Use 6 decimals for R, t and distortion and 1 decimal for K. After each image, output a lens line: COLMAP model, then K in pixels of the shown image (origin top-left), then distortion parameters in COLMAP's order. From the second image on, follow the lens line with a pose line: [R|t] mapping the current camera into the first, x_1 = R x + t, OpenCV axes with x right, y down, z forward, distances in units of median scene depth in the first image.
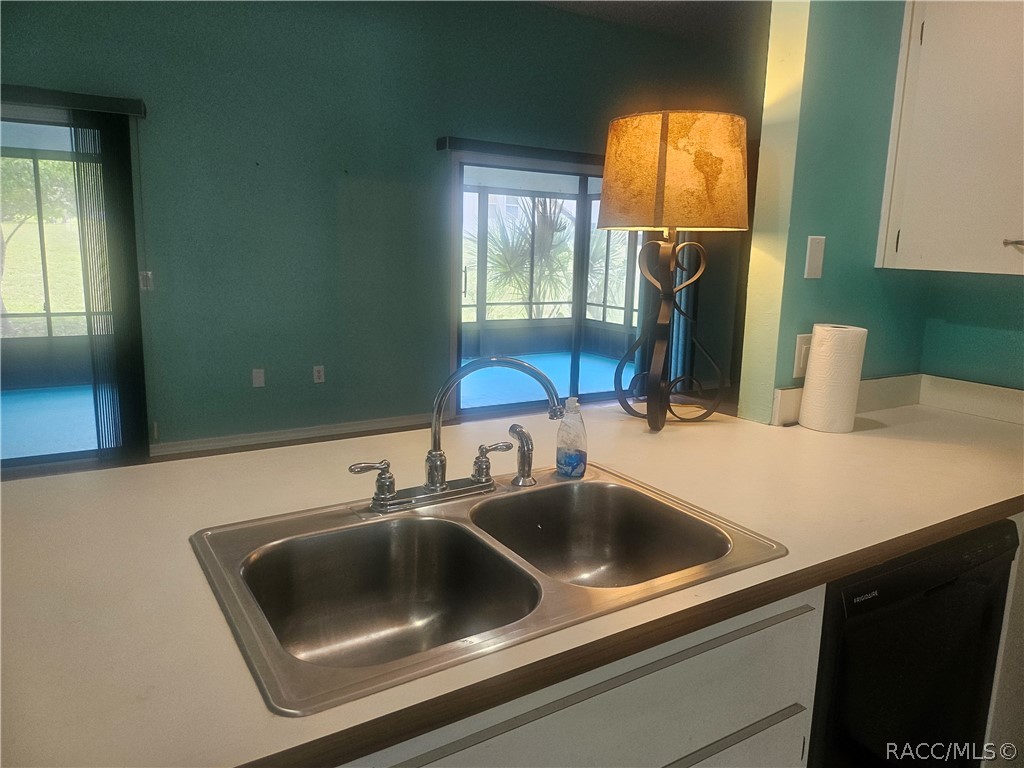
lens RADIAL K [[761.5, 0, 516.8], [0, 761.5, 382.3], [0, 0, 1]] dist [0.030784, -0.003350]
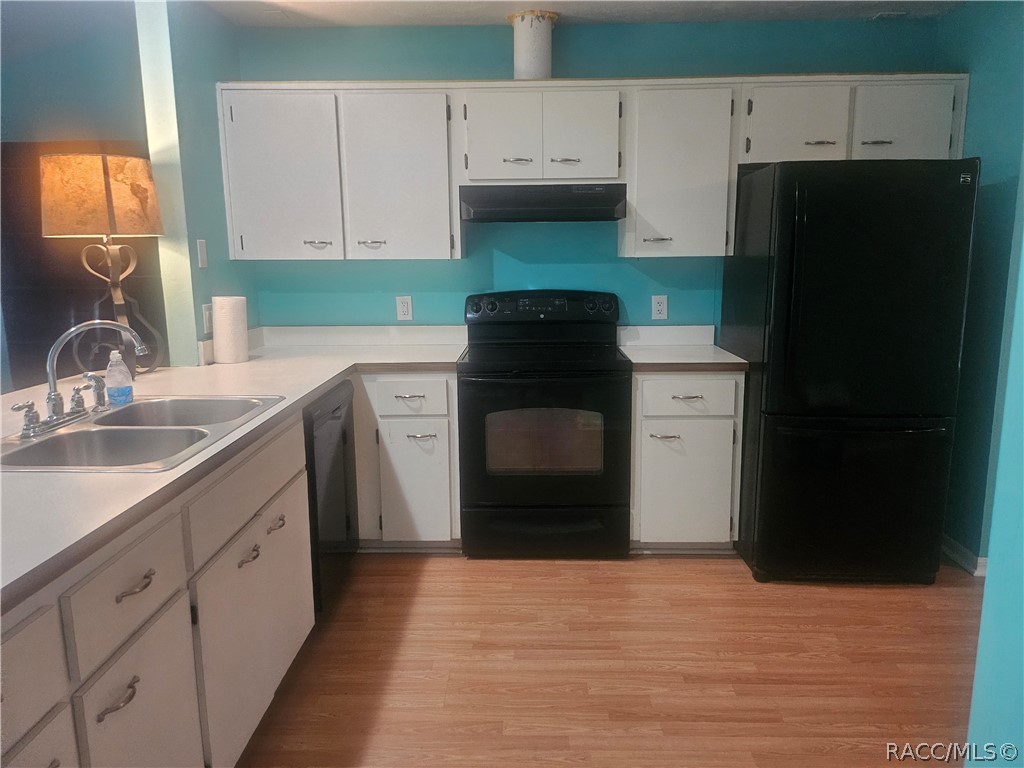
lens RADIAL K [[733.7, 0, 507.6], [0, 733.7, 389.6], [0, 0, 1]] dist [0.034000, -0.007517]
pose [[0.574467, -0.183322, 0.797735, -0.551463], [0.175690, 0.979498, 0.098573, 0.073420], [-0.799450, 0.083527, 0.594897, -0.391854]]
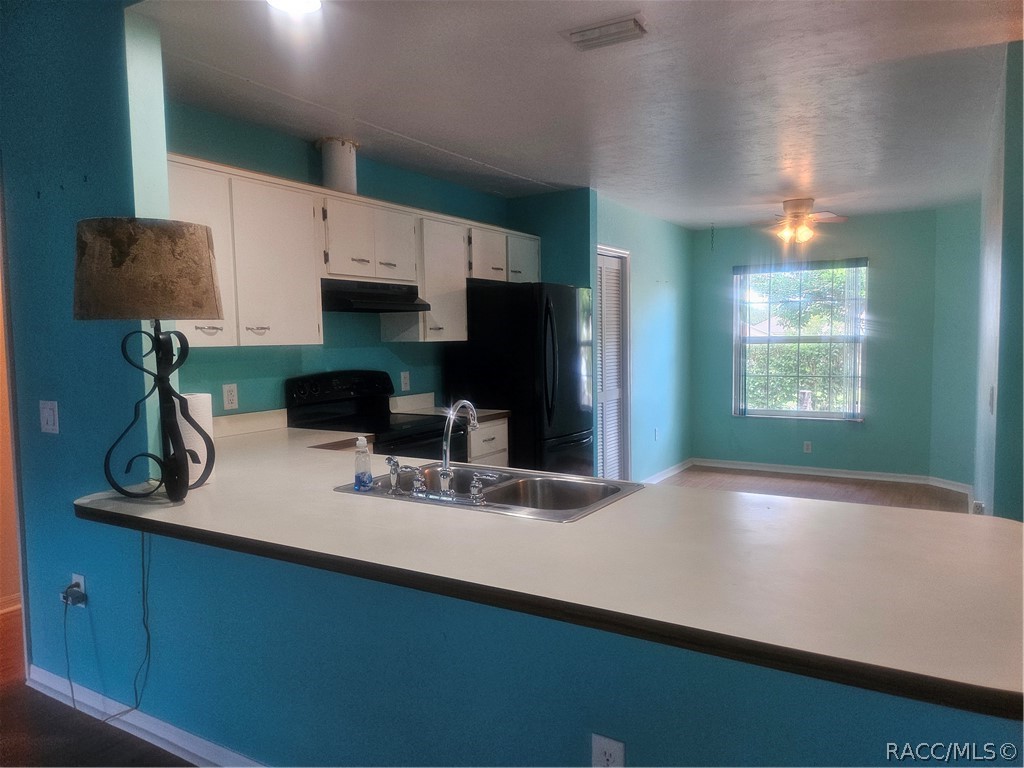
lens RADIAL K [[733.7, 0, 507.6], [0, 733.7, 389.6], [0, 0, 1]] dist [0.034000, -0.007517]
pose [[-0.430371, -0.093581, 0.897788, -1.074971], [0.164203, 0.969900, 0.179811, -0.227873], [-0.887591, 0.224805, -0.402050, 1.080402]]
